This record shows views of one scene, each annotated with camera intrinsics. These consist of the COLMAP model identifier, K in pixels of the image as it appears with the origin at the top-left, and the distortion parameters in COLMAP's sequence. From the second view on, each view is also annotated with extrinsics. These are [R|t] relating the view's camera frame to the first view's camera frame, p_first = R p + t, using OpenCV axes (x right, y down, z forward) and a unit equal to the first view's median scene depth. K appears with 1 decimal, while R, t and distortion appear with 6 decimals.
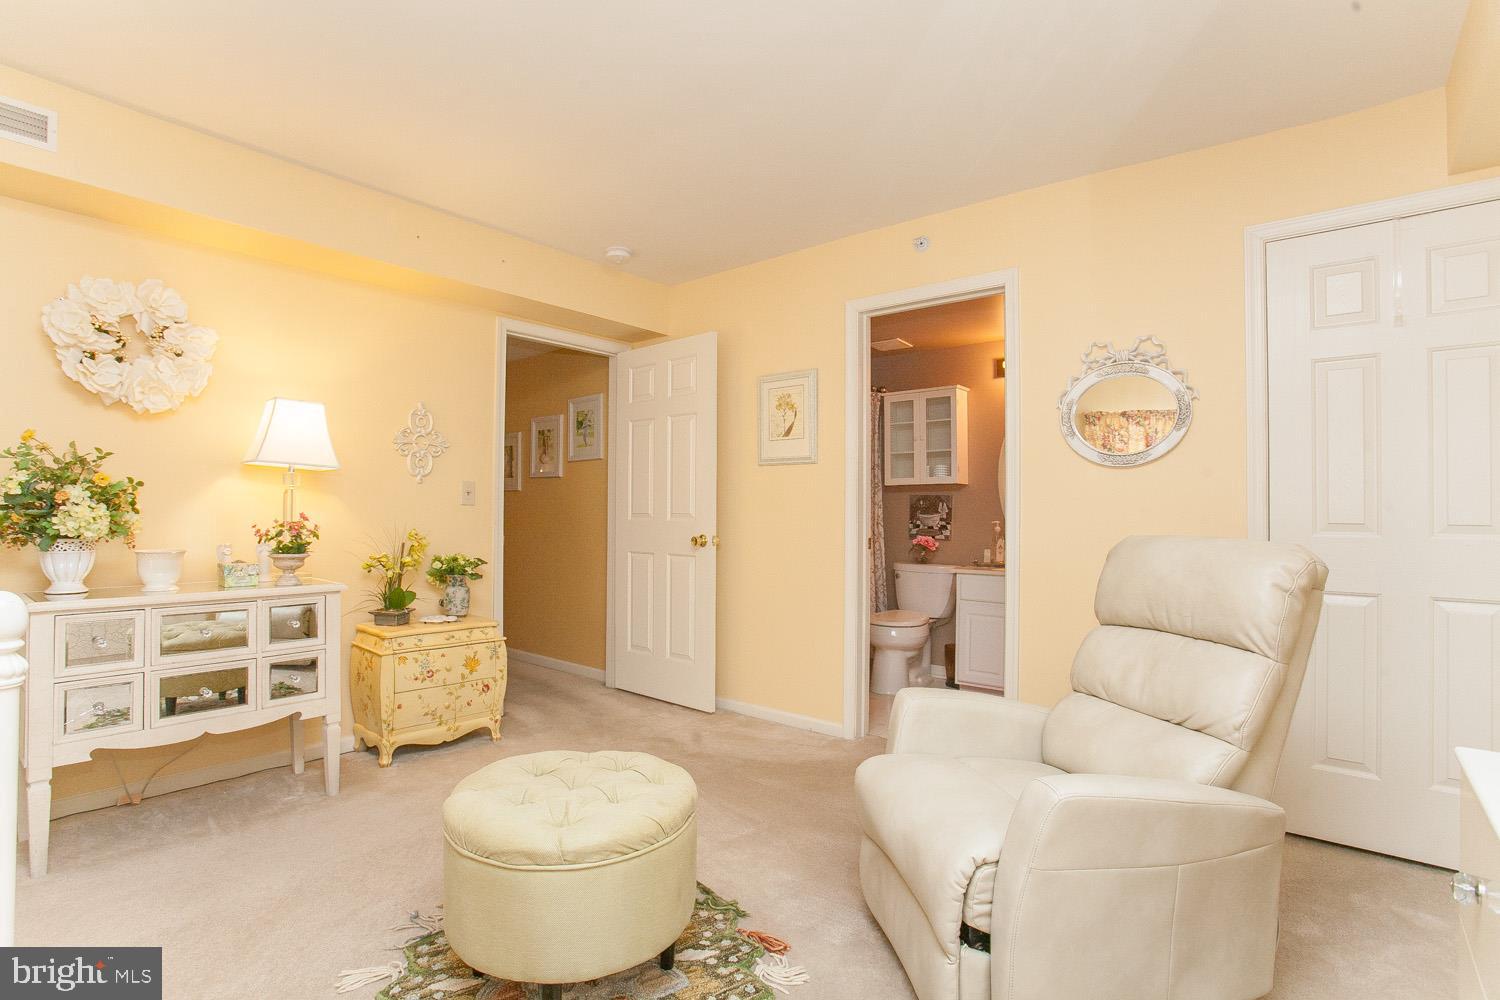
lens RADIAL K [[724.3, 0, 758.2], [0, 724.3, 504.9], [0, 0, 1]] dist [-0.049318, 0.013697]
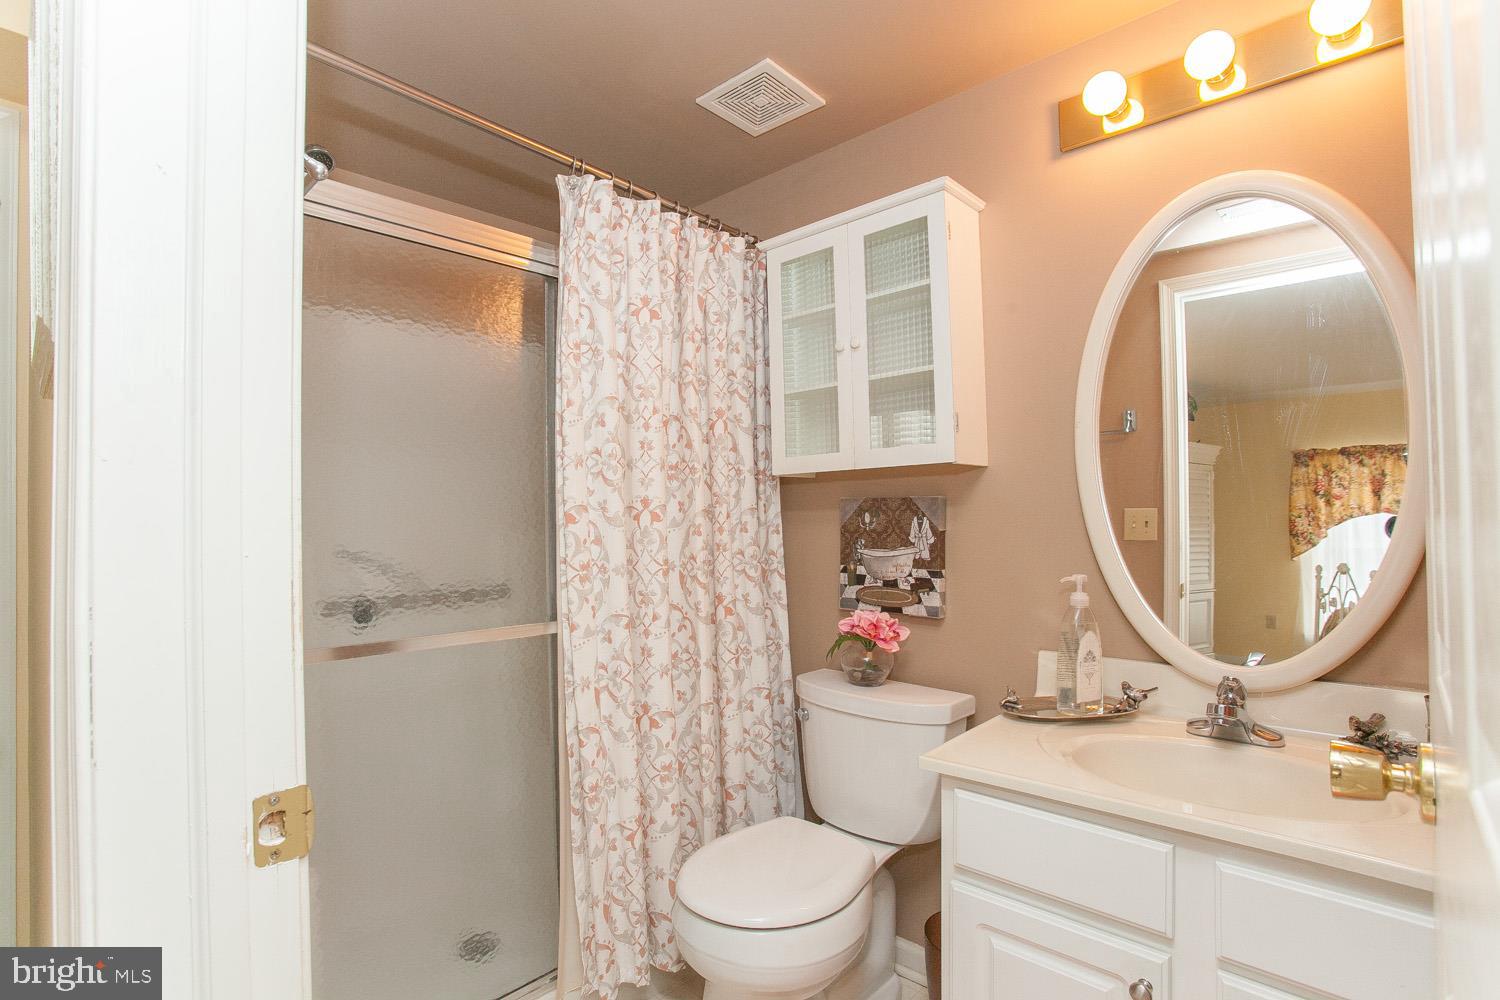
lens RADIAL K [[724.3, 0, 745.2], [0, 724.3, 500.5], [0, 0, 1]] dist [-0.049318, 0.013697]
pose [[0.995248, -0.025921, -0.093861, 0.201770], [0.024428, 0.999557, -0.017016, -0.007575], [0.094261, 0.014643, 0.995440, 0.625548]]
